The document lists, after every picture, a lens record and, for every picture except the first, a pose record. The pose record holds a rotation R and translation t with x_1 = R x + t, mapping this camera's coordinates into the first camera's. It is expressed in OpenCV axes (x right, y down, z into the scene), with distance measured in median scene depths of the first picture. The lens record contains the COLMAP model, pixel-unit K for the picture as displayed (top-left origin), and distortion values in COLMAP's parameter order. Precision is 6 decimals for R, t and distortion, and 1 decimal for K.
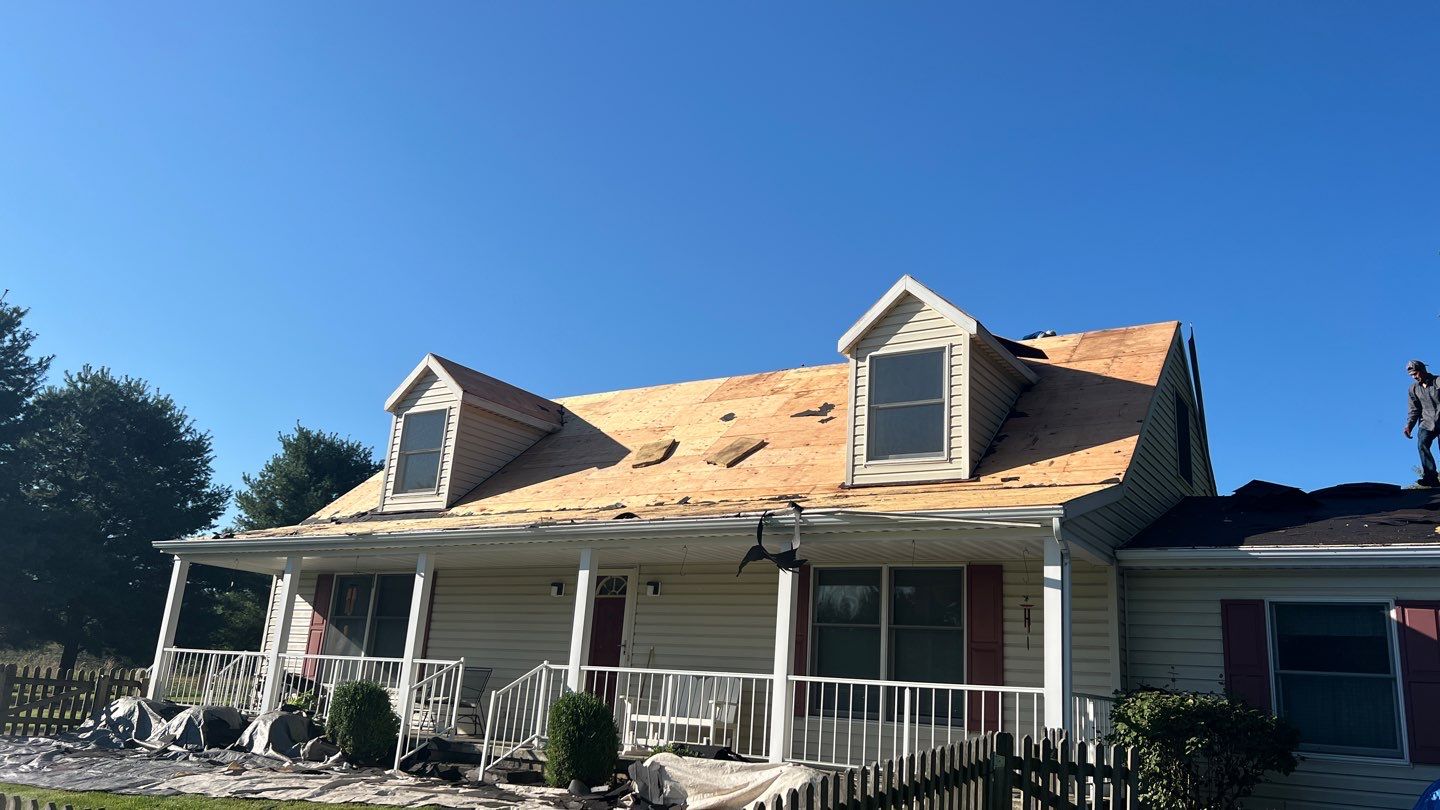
lens RADIAL K [[1077.2, 0, 737.0], [0, 1077.2, 411.5], [0, 0, 1]] dist [0.055708, -0.064297]
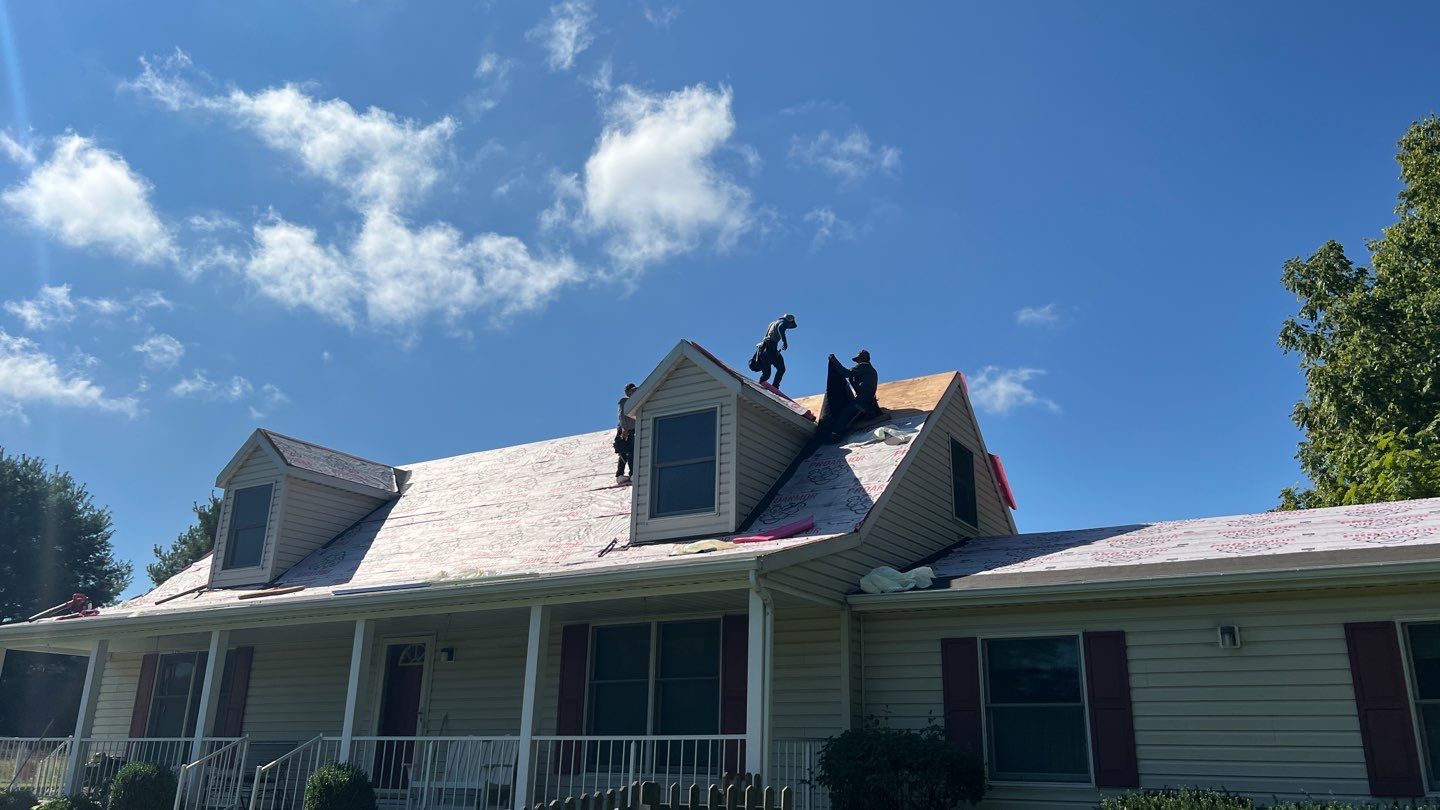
lens RADIAL K [[1077.2, 0, 742.3], [0, 1077.2, 385.4], [0, 0, 1]] dist [0.055708, -0.064297]
pose [[0.998312, -0.037951, 0.043971, 0.174467], [0.040911, 0.996812, -0.068505, -0.008049], [-0.041231, 0.070188, 0.996681, -0.054103]]
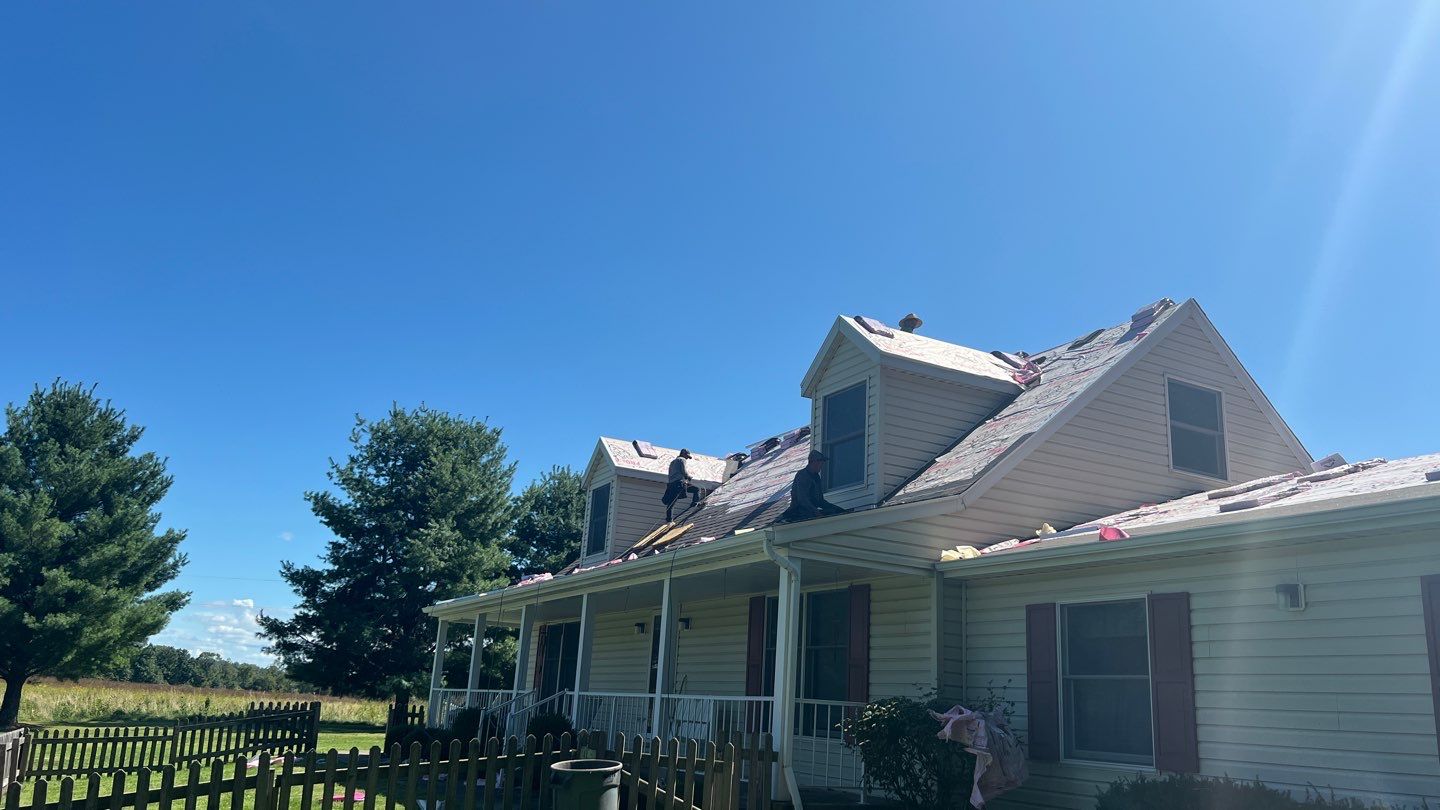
lens RADIAL K [[1077.2, 0, 714.9], [0, 1077.2, 411.1], [0, 0, 1]] dist [0.055708, -0.064297]
pose [[0.867184, -0.146971, -0.475805, 0.566599], [0.128669, 0.989141, -0.071027, 0.026539], [0.481077, 0.000372, 0.876678, 0.002890]]
